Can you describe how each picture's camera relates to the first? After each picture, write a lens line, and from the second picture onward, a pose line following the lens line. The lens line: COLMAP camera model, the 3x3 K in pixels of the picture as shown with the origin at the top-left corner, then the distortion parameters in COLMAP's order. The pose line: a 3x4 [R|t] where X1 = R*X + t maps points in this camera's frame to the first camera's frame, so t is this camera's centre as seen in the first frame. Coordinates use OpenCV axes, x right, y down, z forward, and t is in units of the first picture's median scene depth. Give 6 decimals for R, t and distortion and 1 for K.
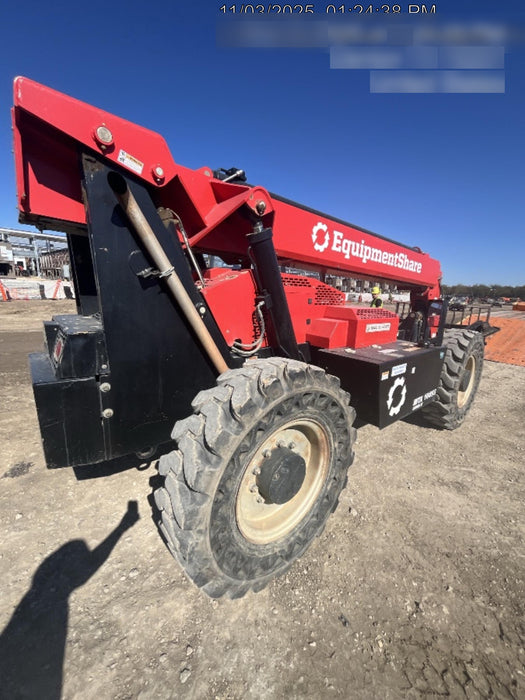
lens RADIAL K [[266.0, 0, 260.4], [0, 266.0, 356.8], [0, 0, 1]] dist [-0.000679, -0.000606]
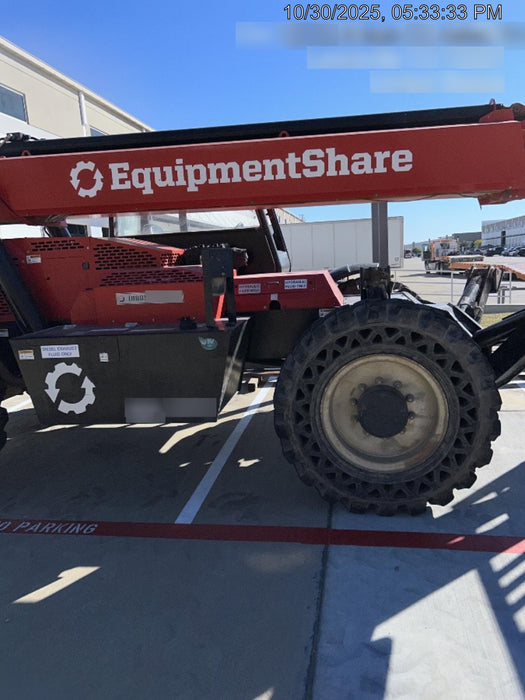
lens RADIAL K [[506.5, 0, 284.9], [0, 506.5, 364.3], [0, 0, 1]] dist [0.045768, -0.050221]
pose [[0.687195, 0.080559, -0.721992, 1.652382], [-0.066551, 0.996635, 0.047860, -0.022401], [0.723418, 0.015161, 0.690244, 0.381418]]
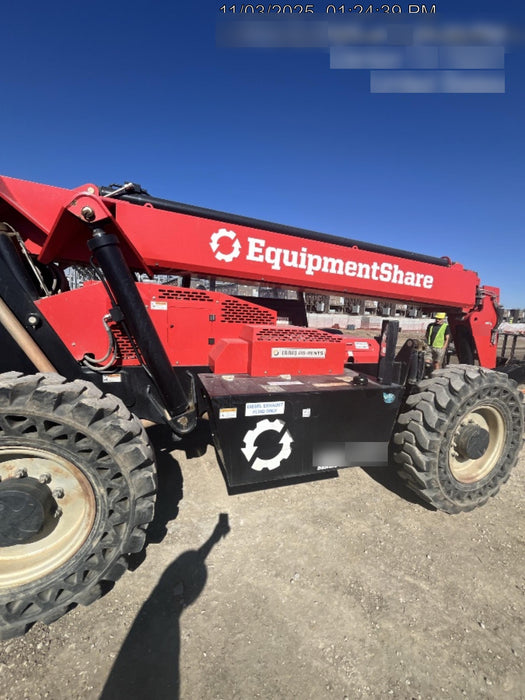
lens RADIAL K [[264.5, 0, 265.7], [0, 264.5, 364.0], [0, 0, 1]] dist [0.000245, -0.000059]
pose [[0.943257, 0.067637, -0.325103, 0.625243], [-0.091431, 0.994094, -0.058460, -0.025611], [0.319229, 0.084867, 0.943870, 0.247522]]
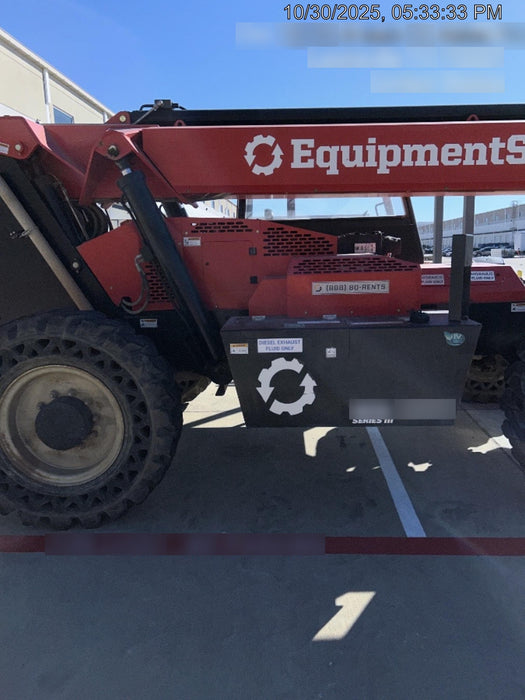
lens RADIAL K [[511.2, 0, 299.8], [0, 511.2, 352.2], [0, 0, 1]] dist [0.060728, -0.075102]
pose [[0.768259, 0.075613, -0.635657, 1.140801], [-0.078981, 0.996609, 0.023093, 0.026085], [0.635248, 0.032464, 0.771626, 0.032097]]
